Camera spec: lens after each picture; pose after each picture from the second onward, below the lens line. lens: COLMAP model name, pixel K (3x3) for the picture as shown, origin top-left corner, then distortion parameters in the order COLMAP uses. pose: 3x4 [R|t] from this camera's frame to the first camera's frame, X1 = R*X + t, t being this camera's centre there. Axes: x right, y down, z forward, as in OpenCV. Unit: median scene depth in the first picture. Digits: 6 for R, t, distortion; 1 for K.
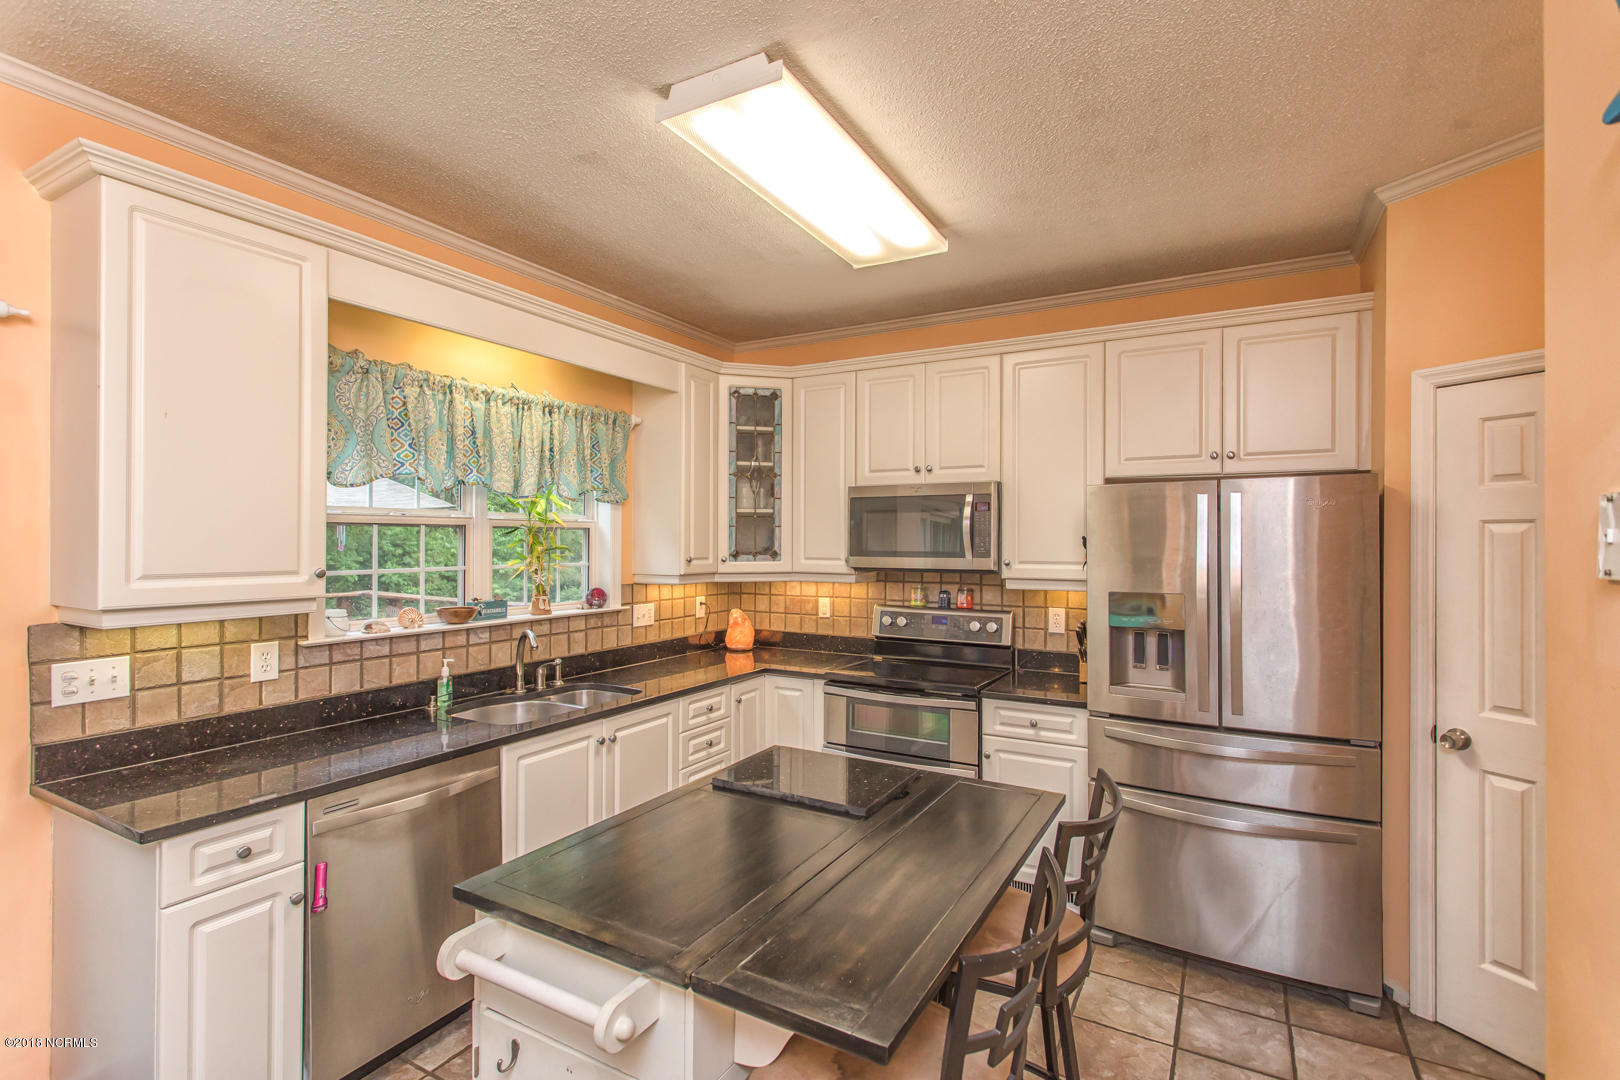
lens RADIAL K [[761.0, 0, 802.9], [0, 761.0, 538.7], [0, 0, 1]] dist [0.004967, 0.000760]
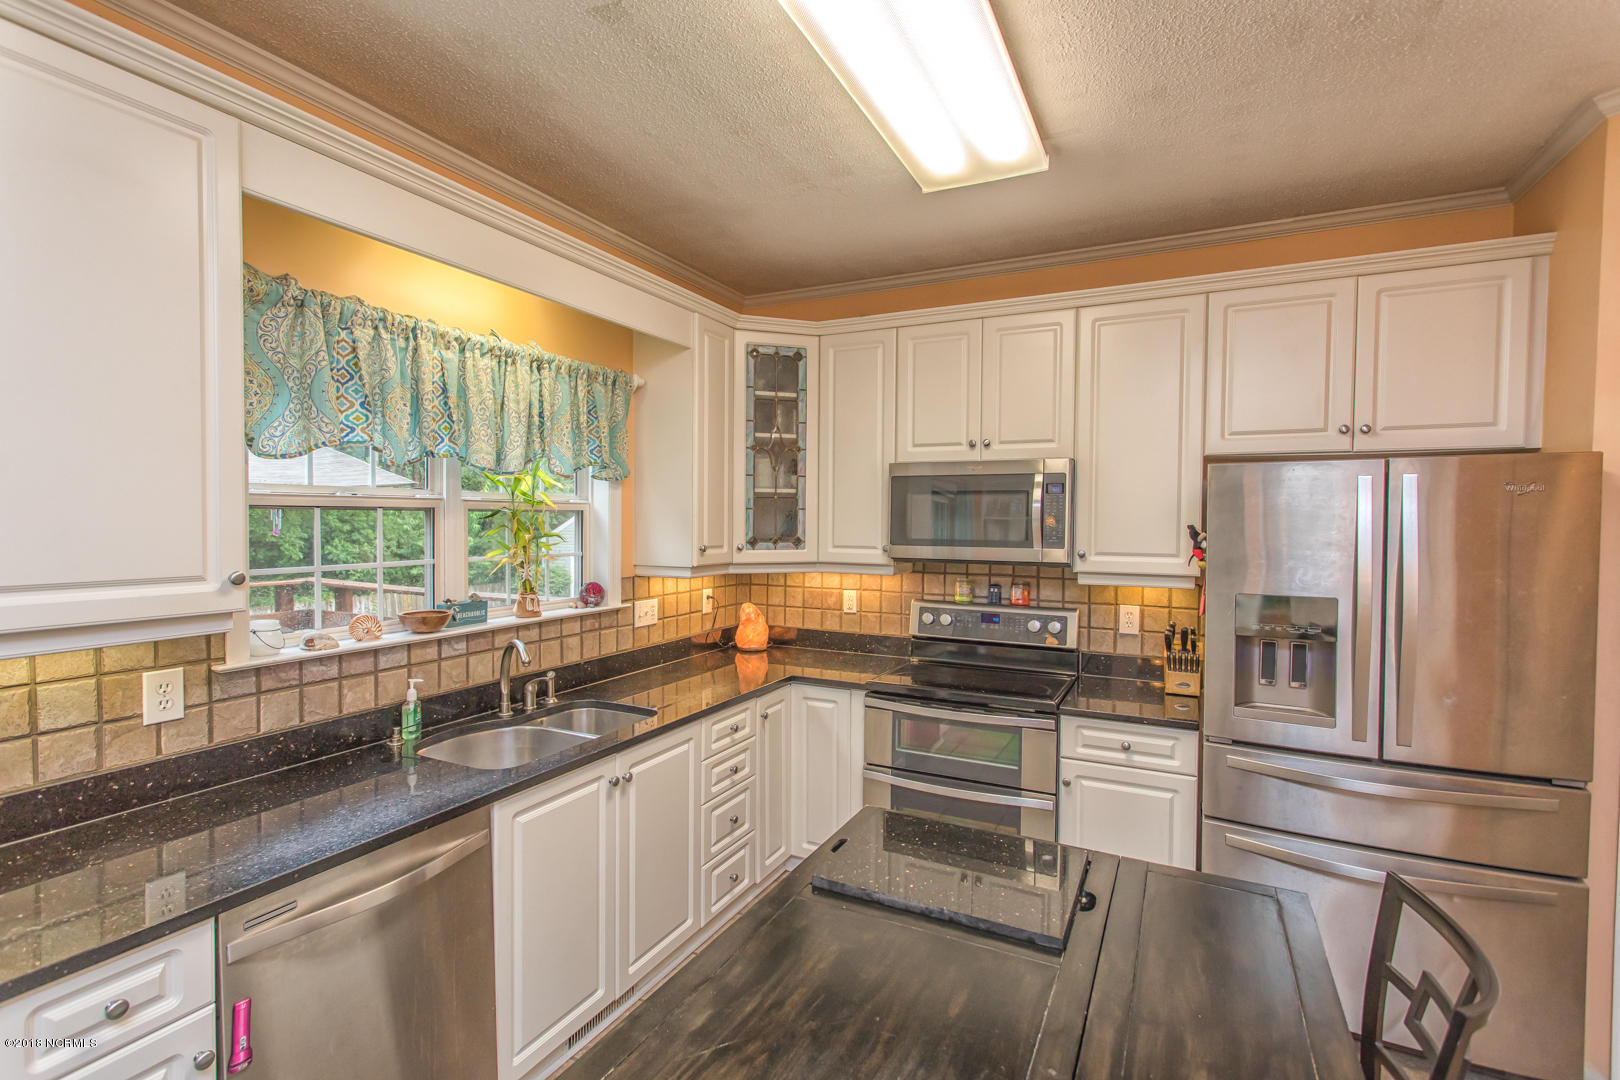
lens RADIAL K [[761.0, 0, 802.9], [0, 761.0, 538.7], [0, 0, 1]] dist [0.004967, 0.000760]
pose [[0.998634, 0.002640, 0.052188, -0.091873], [-0.004256, 0.999514, 0.030886, -0.011077], [-0.052081, -0.031066, 0.998160, 0.169301]]
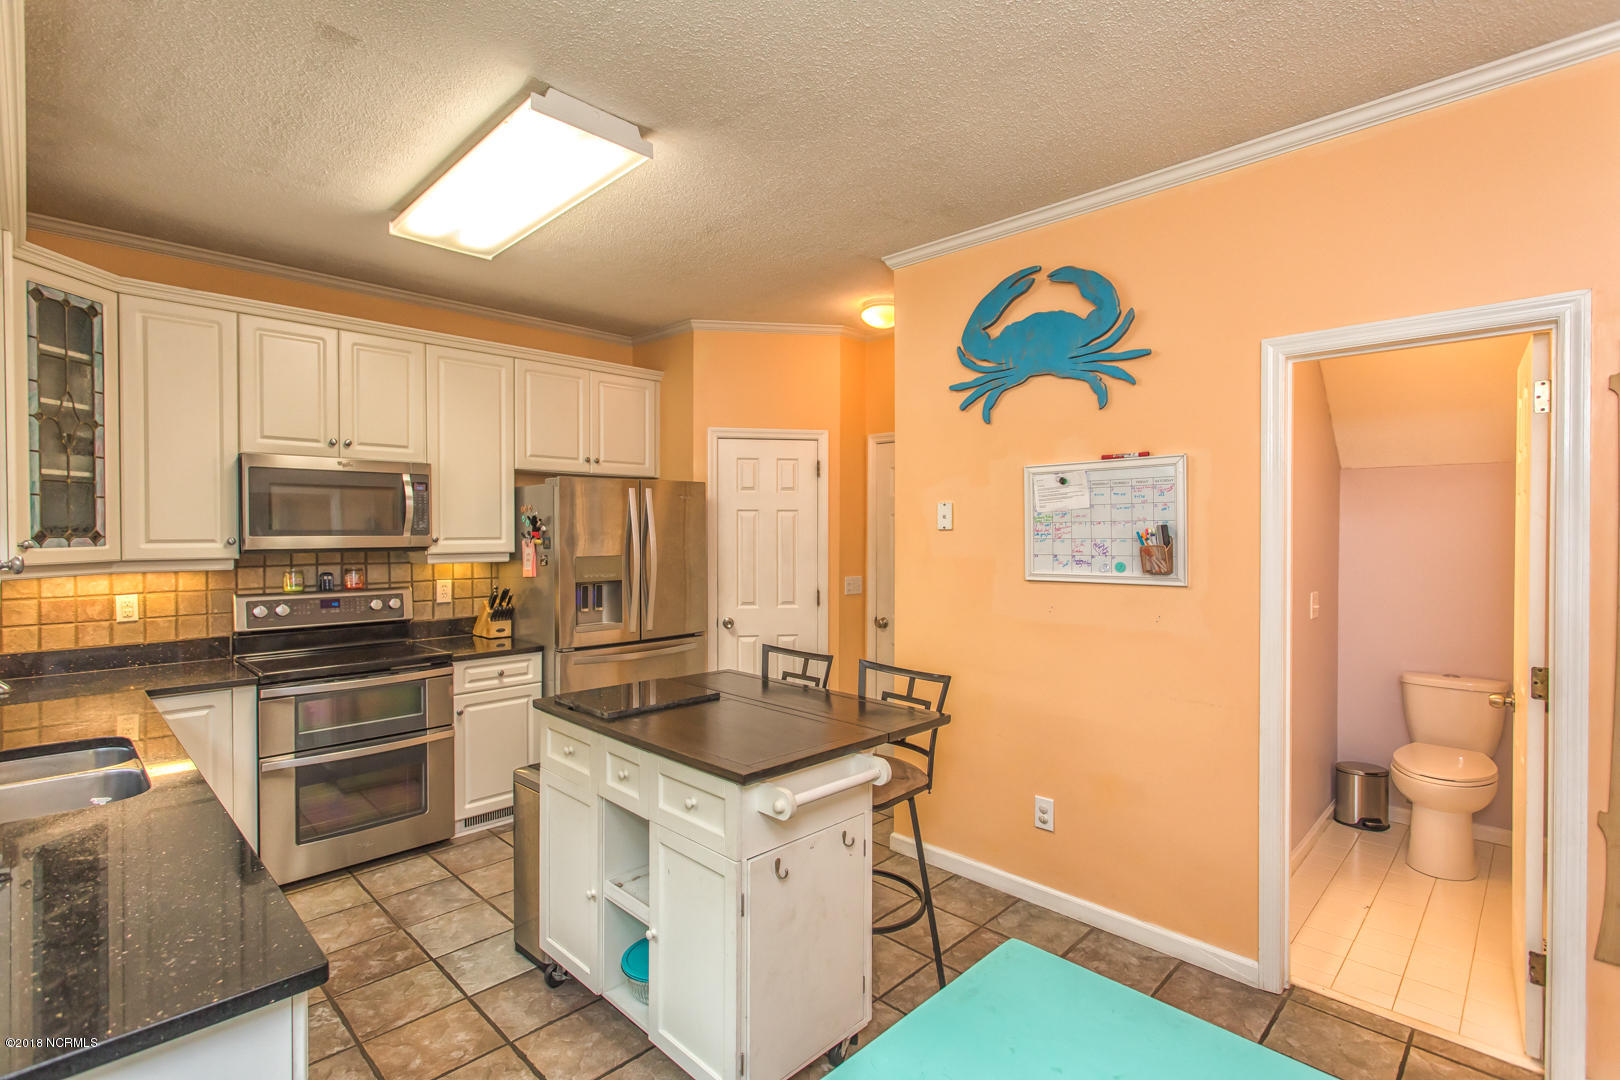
lens RADIAL K [[758.3, 0, 804.2], [0, 758.3, 535.6], [0, 0, 1]] dist [0.001290, -0.000005]
pose [[0.263079, -0.012878, 0.964688, -0.654775], [-0.002021, 0.999901, 0.013899, 0.010245], [-0.964772, -0.005607, 0.263027, 0.217978]]
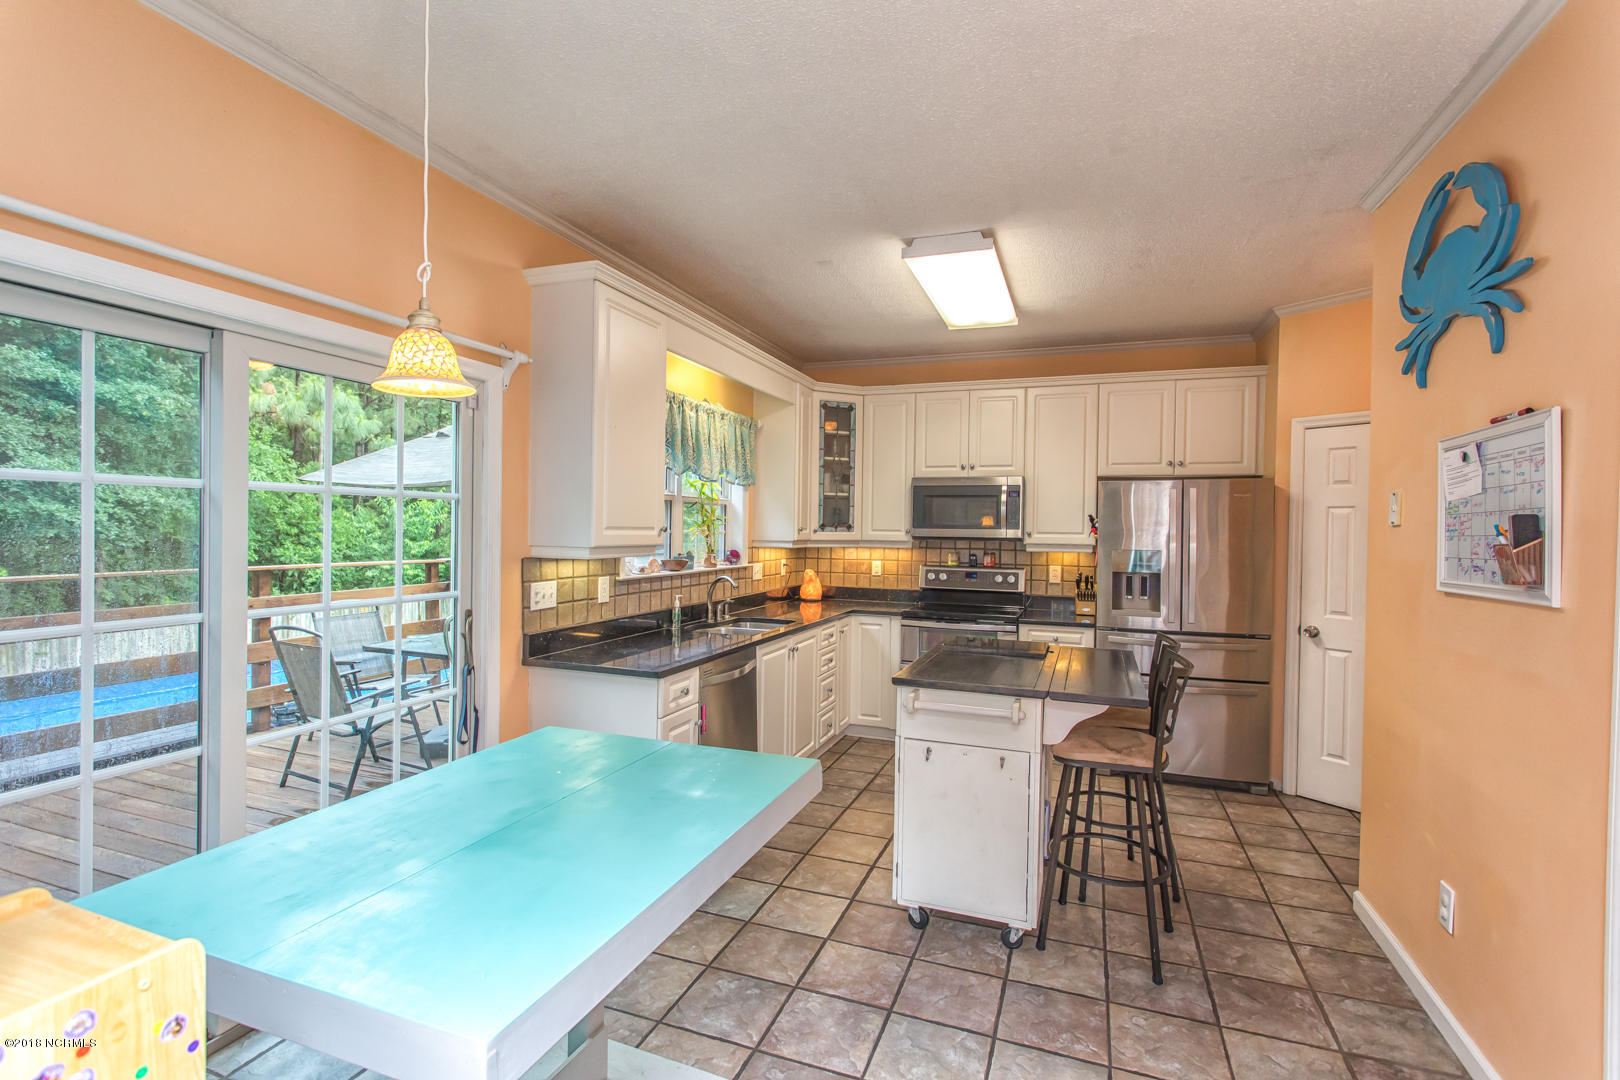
lens RADIAL K [[758.3, 0, 804.2], [0, 758.3, 535.6], [0, 0, 1]] dist [0.001290, -0.000005]
pose [[0.987321, 0.009229, 0.158466, -0.392984], [-0.011520, 0.999842, 0.013545, 0.022353], [-0.158315, -0.015199, 0.987272, -0.363993]]
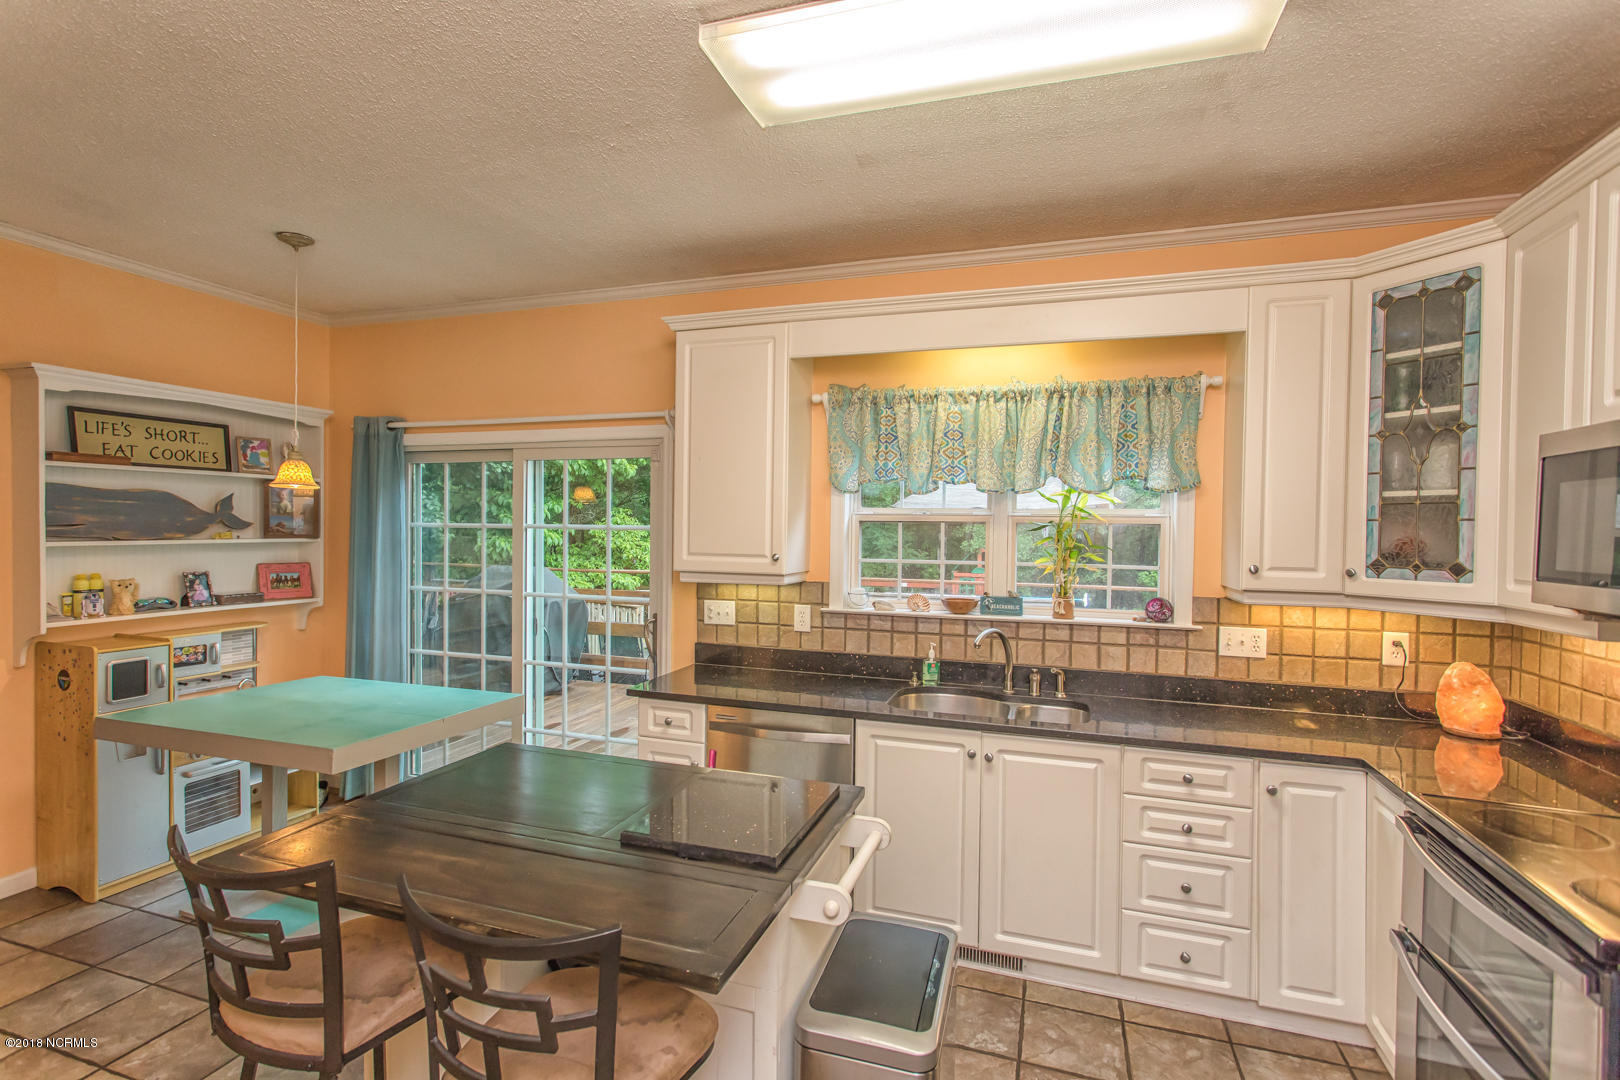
lens RADIAL K [[766.6, 0, 805.9], [0, 766.6, 536.9], [0, 0, 1]] dist [0.002840, 0.000301]
pose [[0.194820, 0.012080, -0.980765, 0.503338], [-0.011183, 0.999887, 0.010094, -0.004957], [0.980775, 0.009001, 0.194933, 0.512063]]
